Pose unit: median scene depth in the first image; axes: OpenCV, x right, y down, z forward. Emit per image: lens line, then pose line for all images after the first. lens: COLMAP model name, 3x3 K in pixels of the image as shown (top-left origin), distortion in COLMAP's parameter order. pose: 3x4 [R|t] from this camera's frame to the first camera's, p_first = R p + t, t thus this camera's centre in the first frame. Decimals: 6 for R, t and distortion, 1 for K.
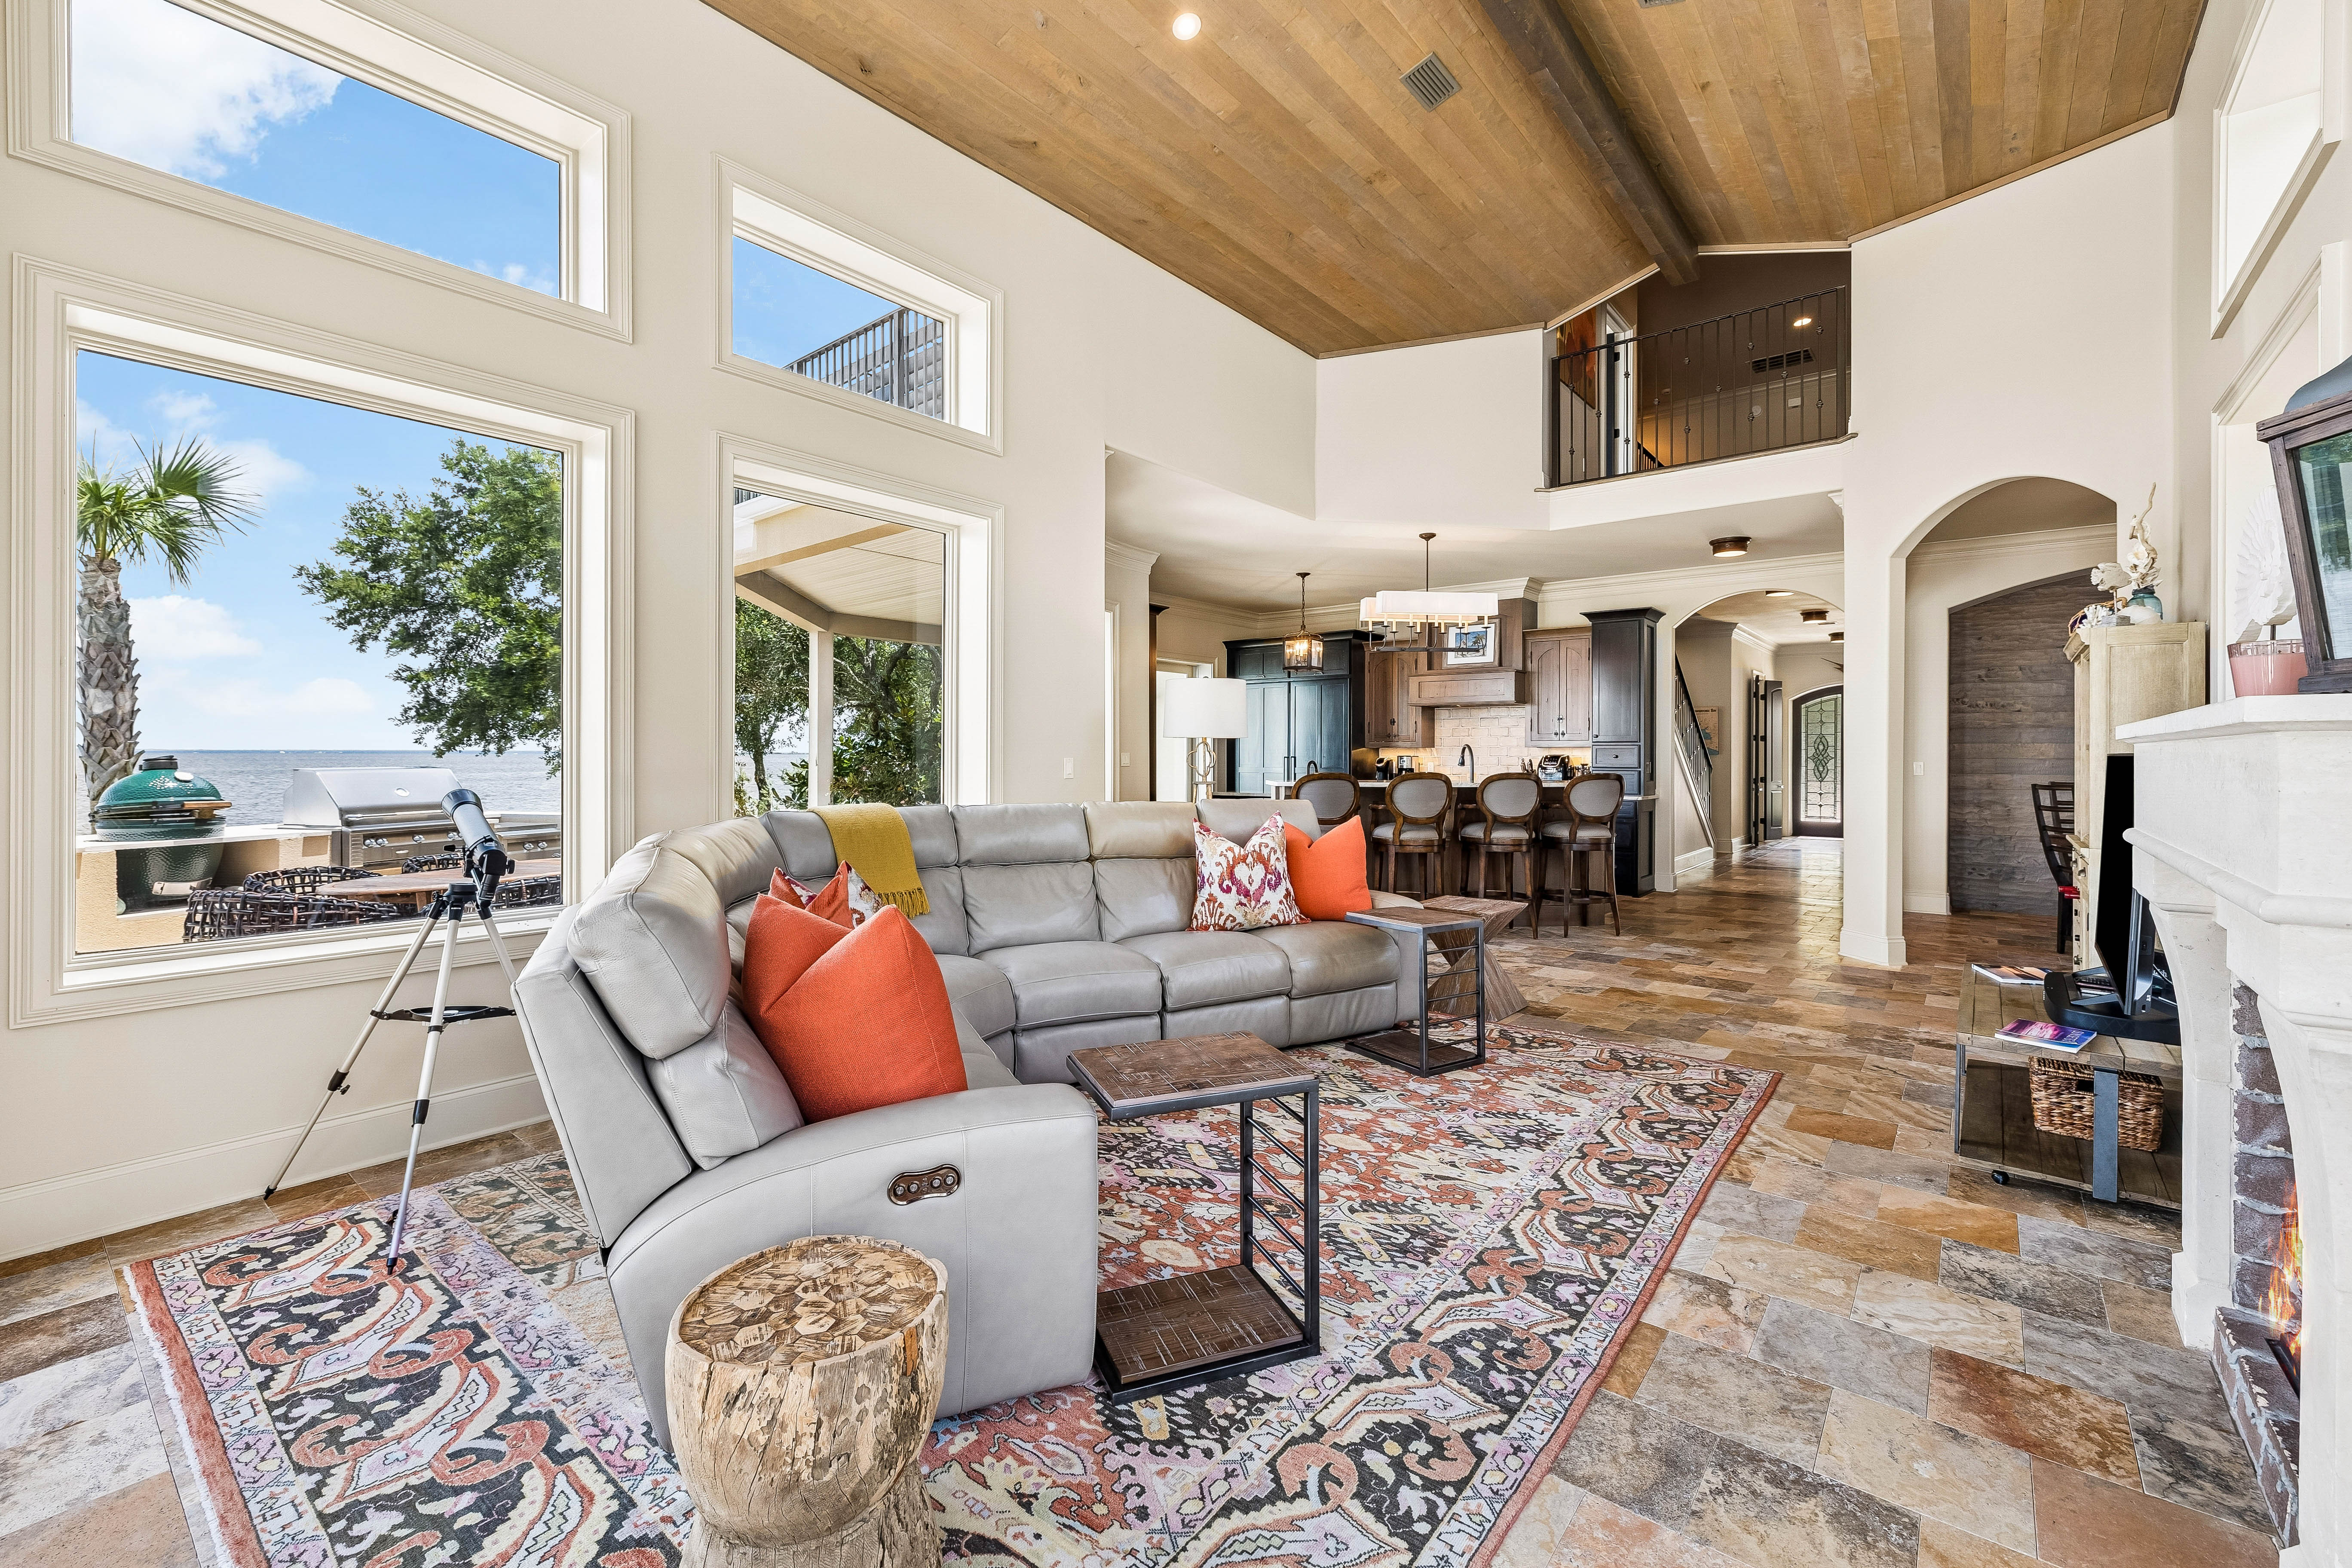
lens RADIAL K [[987.1, 0, 1190.9], [0, 987.1, 762.7], [0, 0, 1]] dist [0.000839, 0.000102]
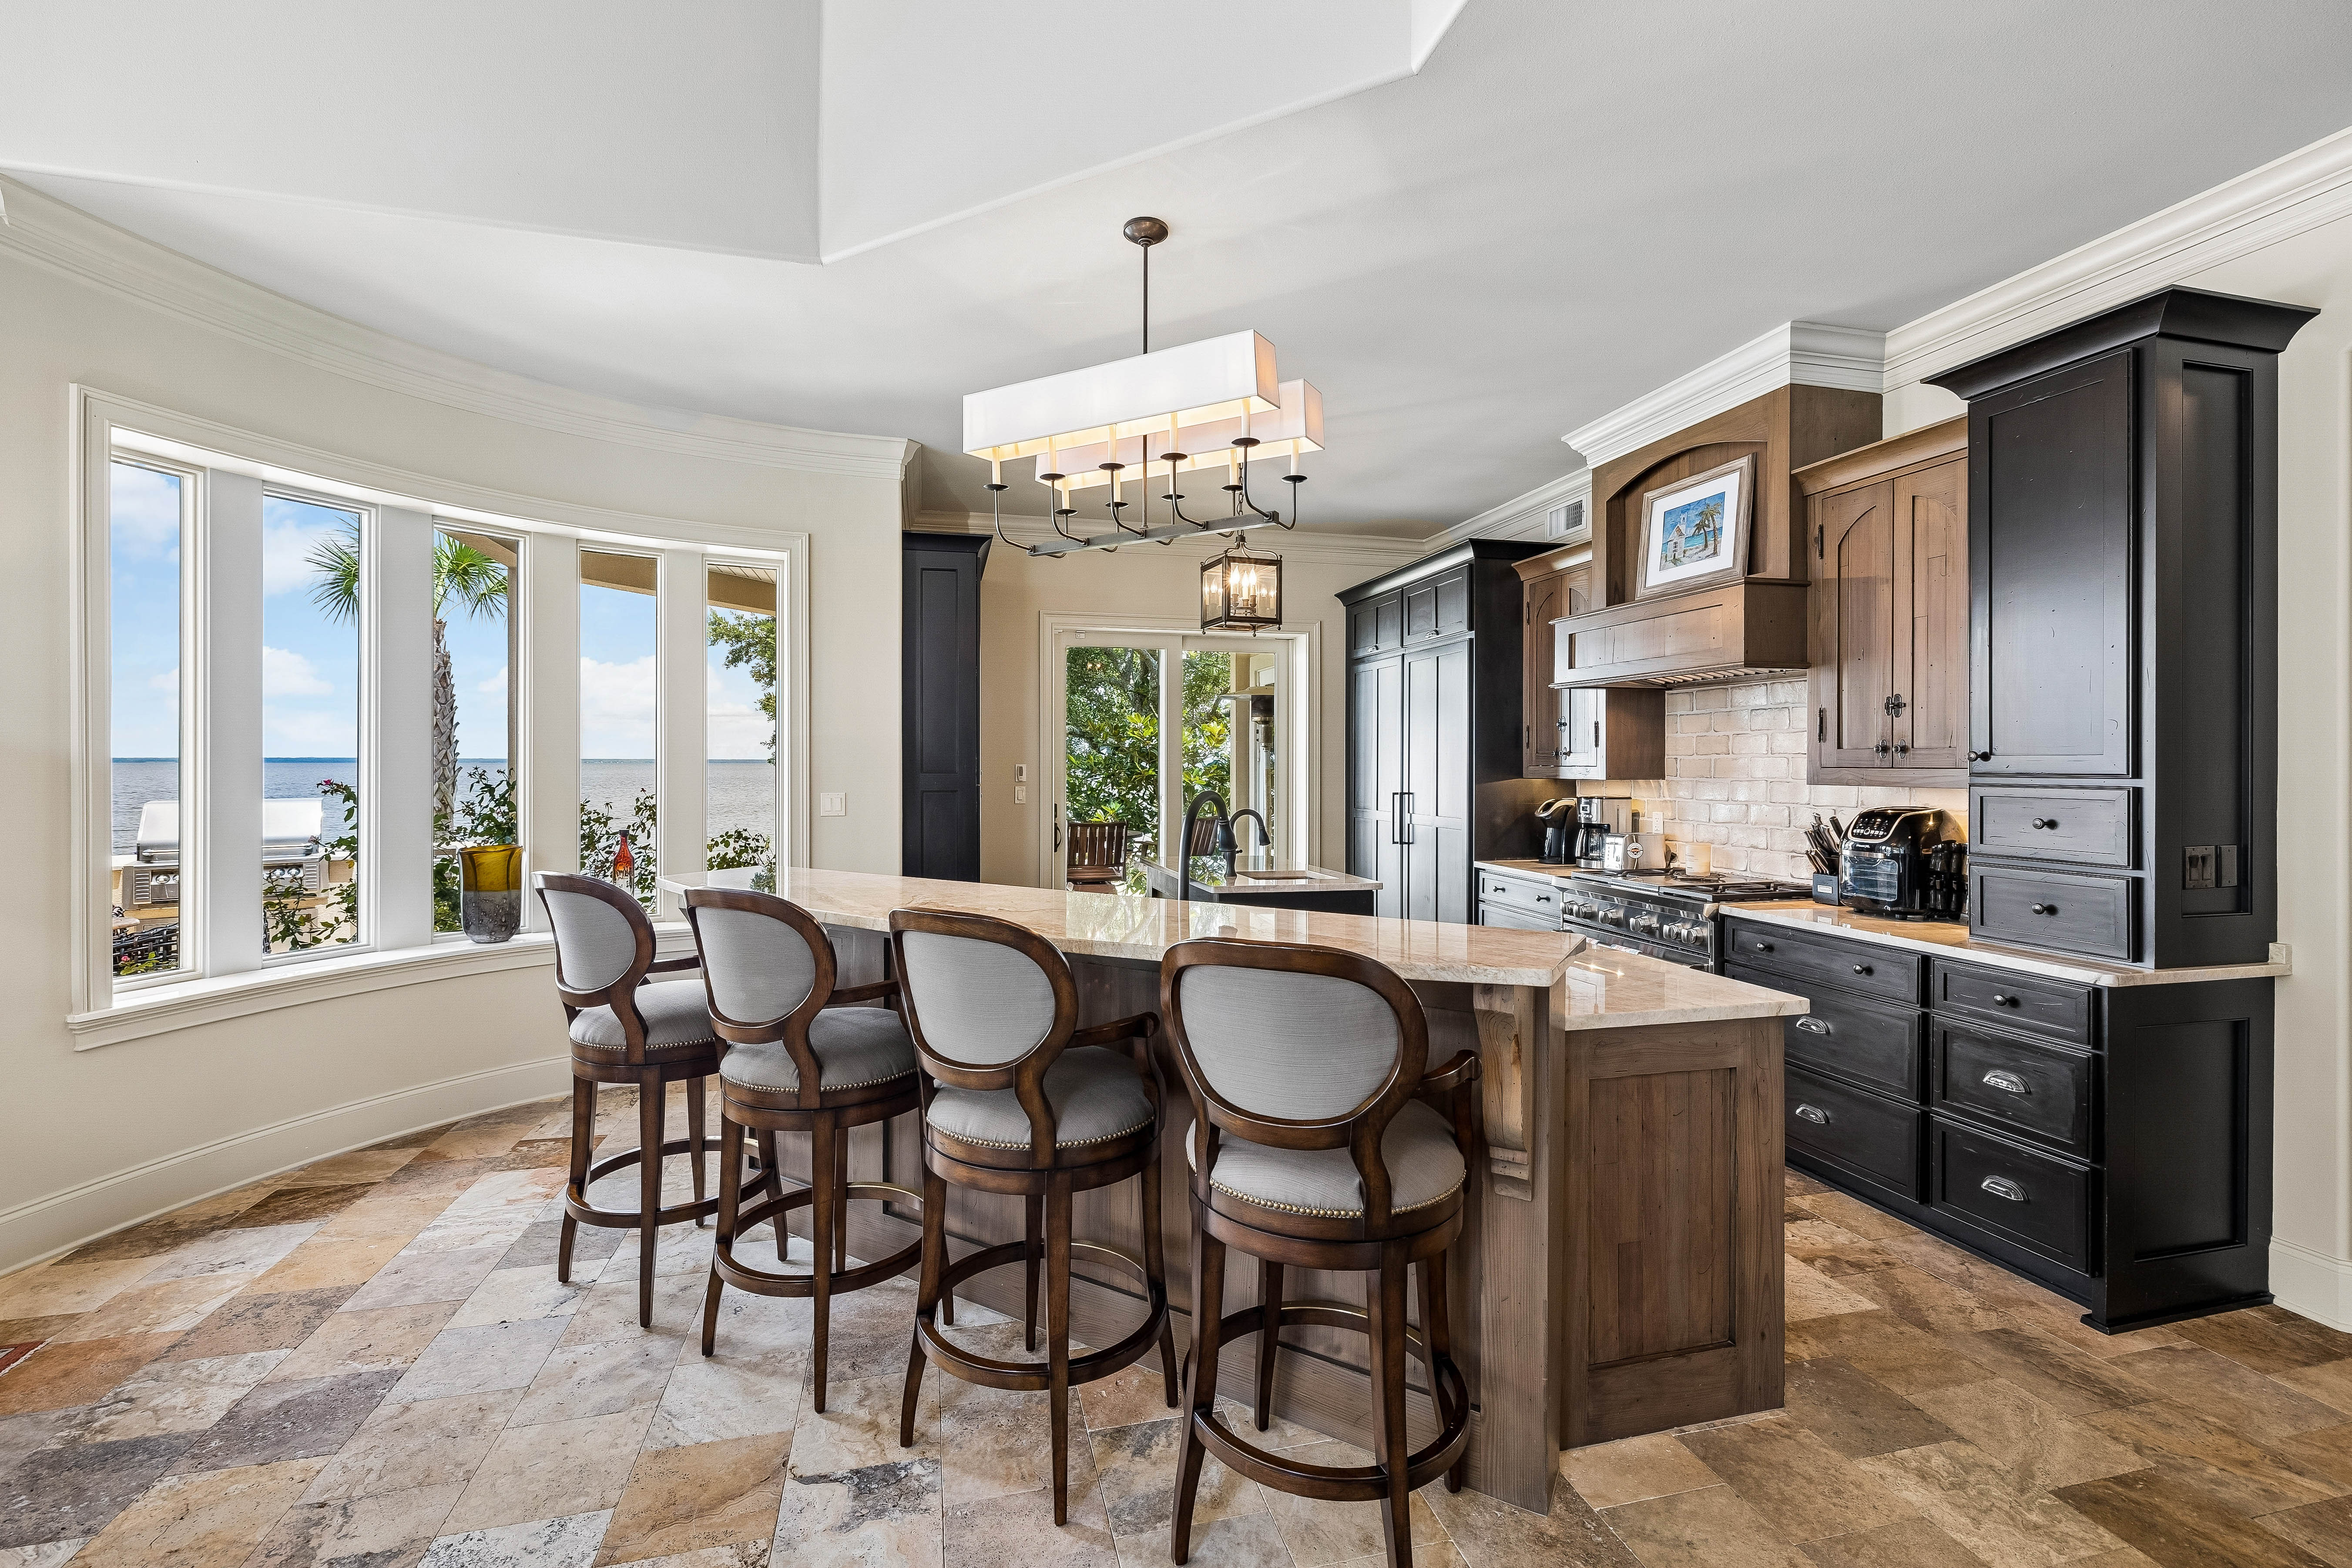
lens RADIAL K [[987.2, 0, 1190.9], [0, 987.2, 762.7], [0, 0, 1]] dist [0.000839, 0.000102]
pose [[0.795321, -0.002808, -0.606181, 1.271359], [-0.001908, 0.999973, -0.007135, -0.071670], [0.606185, 0.006831, 0.795294, 1.894060]]
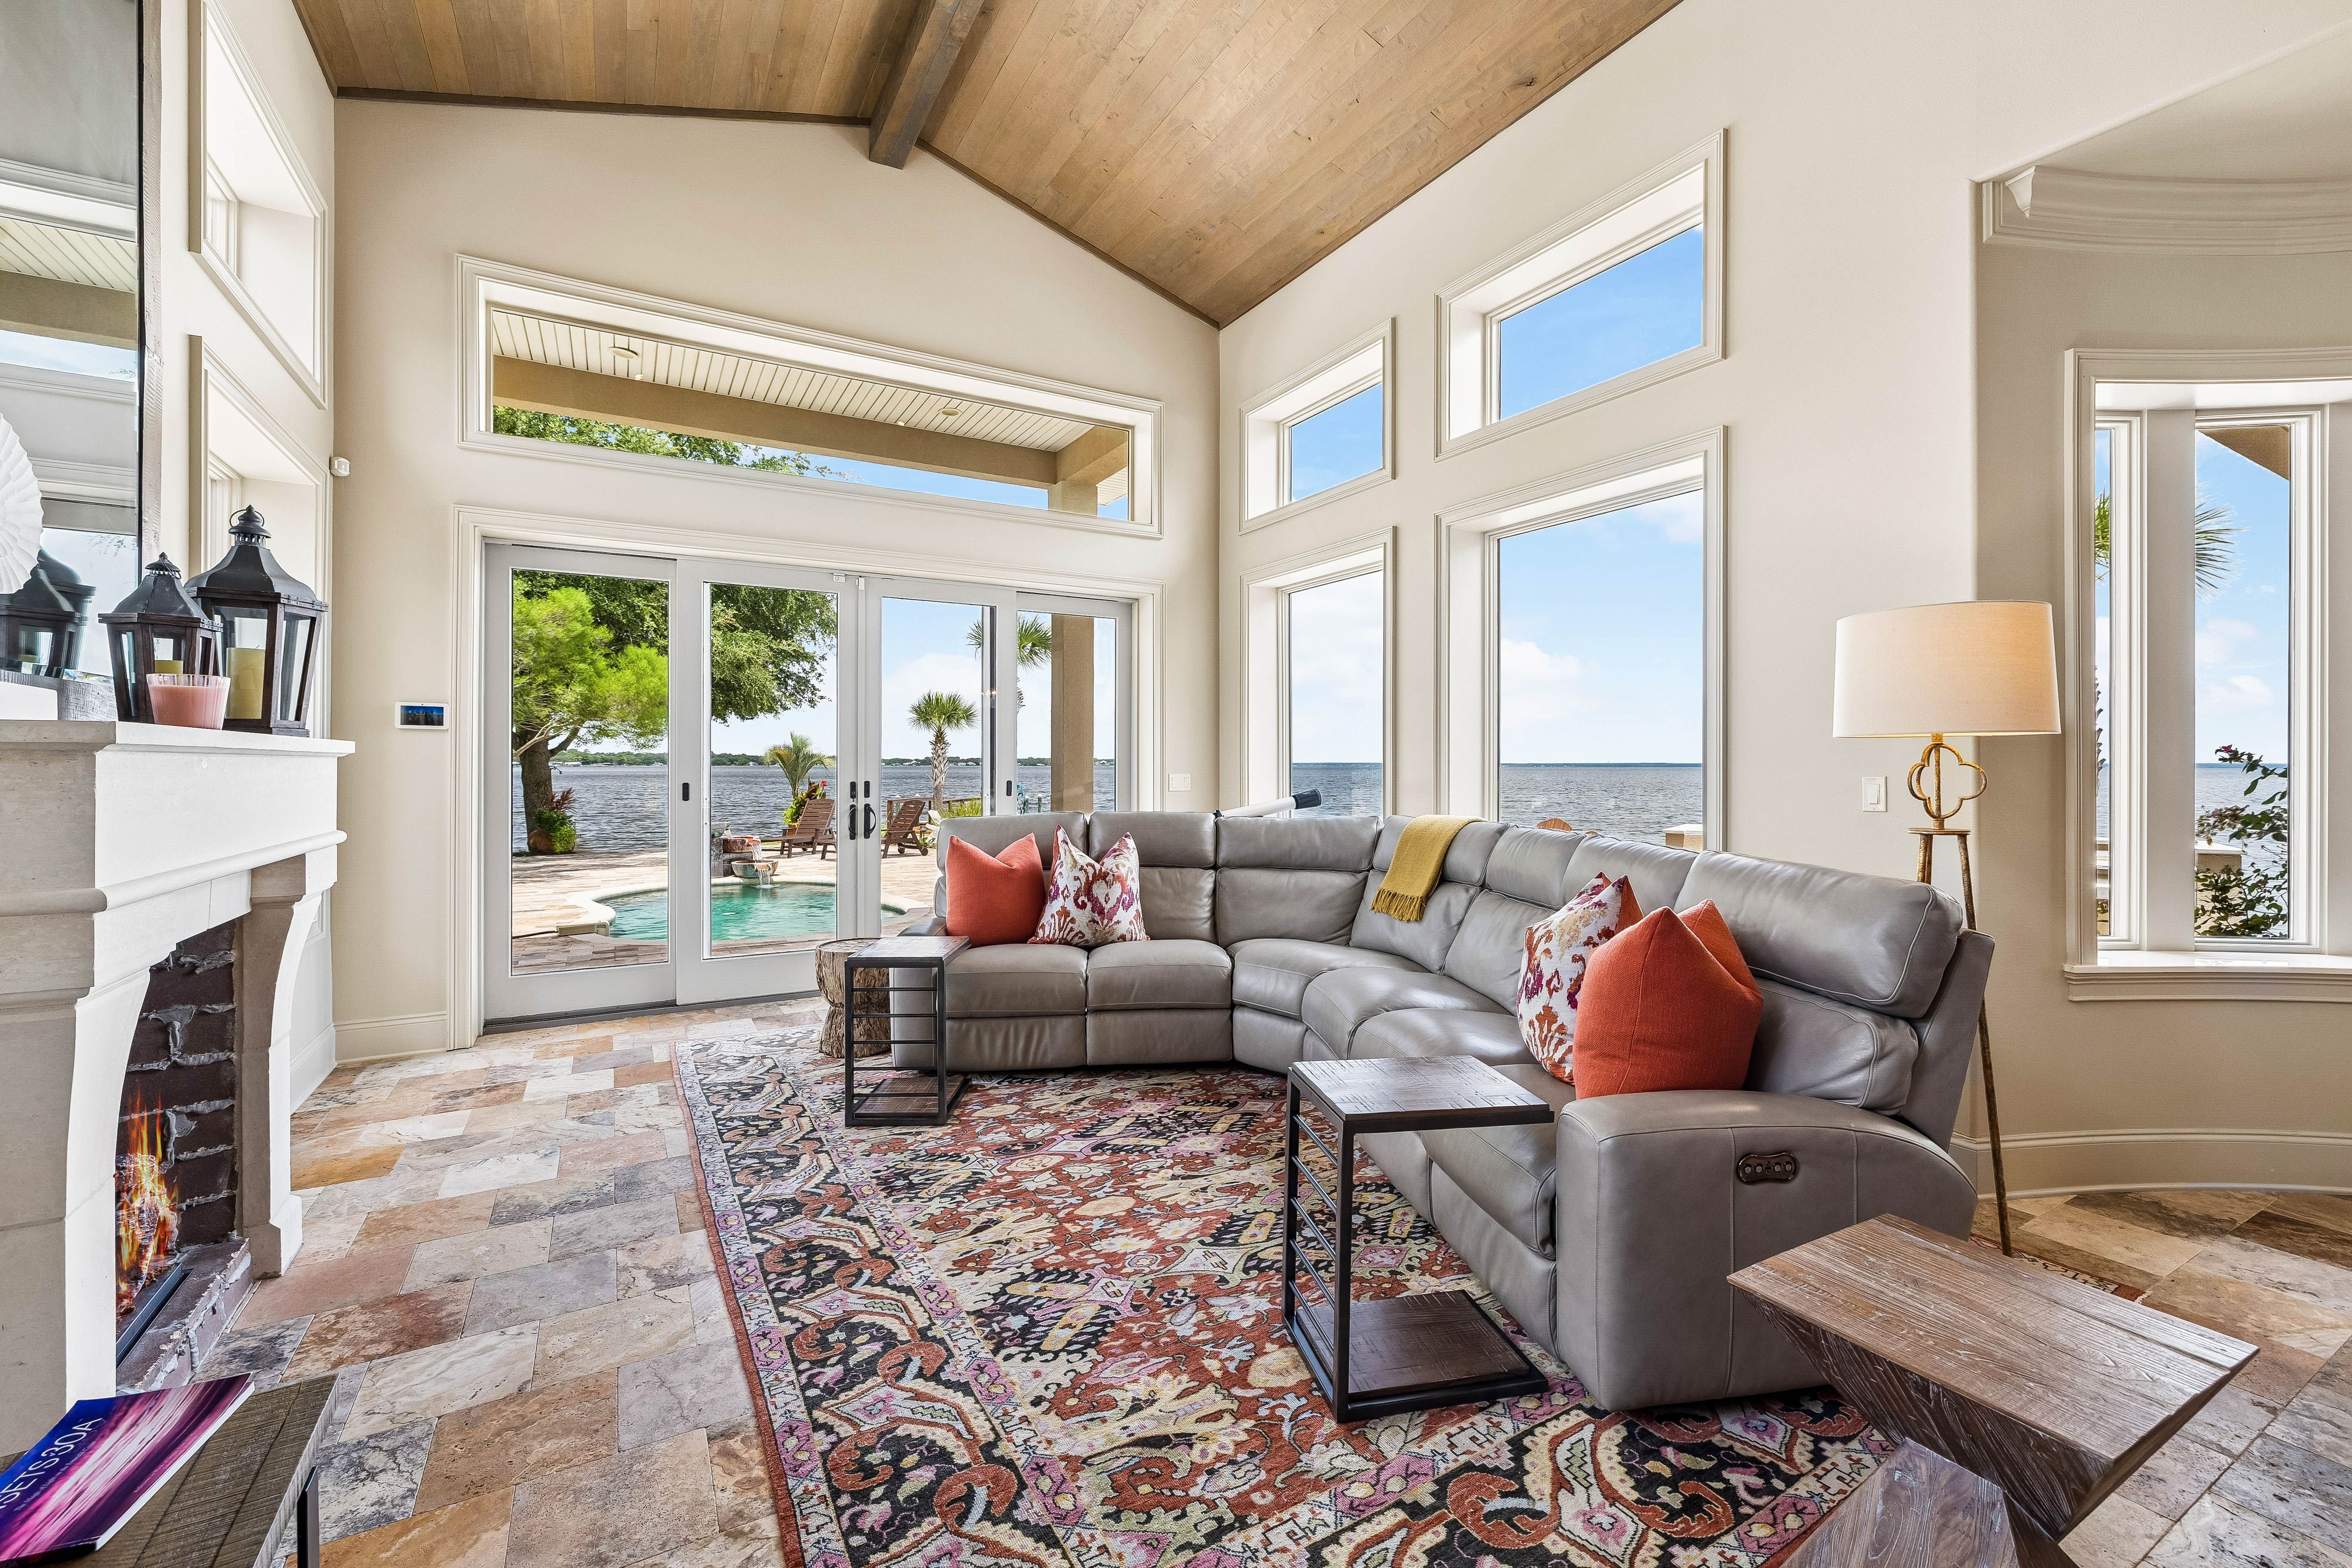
lens RADIAL K [[987.1, 0, 1190.9], [0, 987.1, 762.7], [0, 0, 1]] dist [0.000839, 0.000102]
pose [[-0.356463, -0.006272, -0.934288, 1.025815], [-0.010116, 0.999945, -0.002853, -0.013375], [0.934255, 0.008434, -0.356507, 1.472635]]
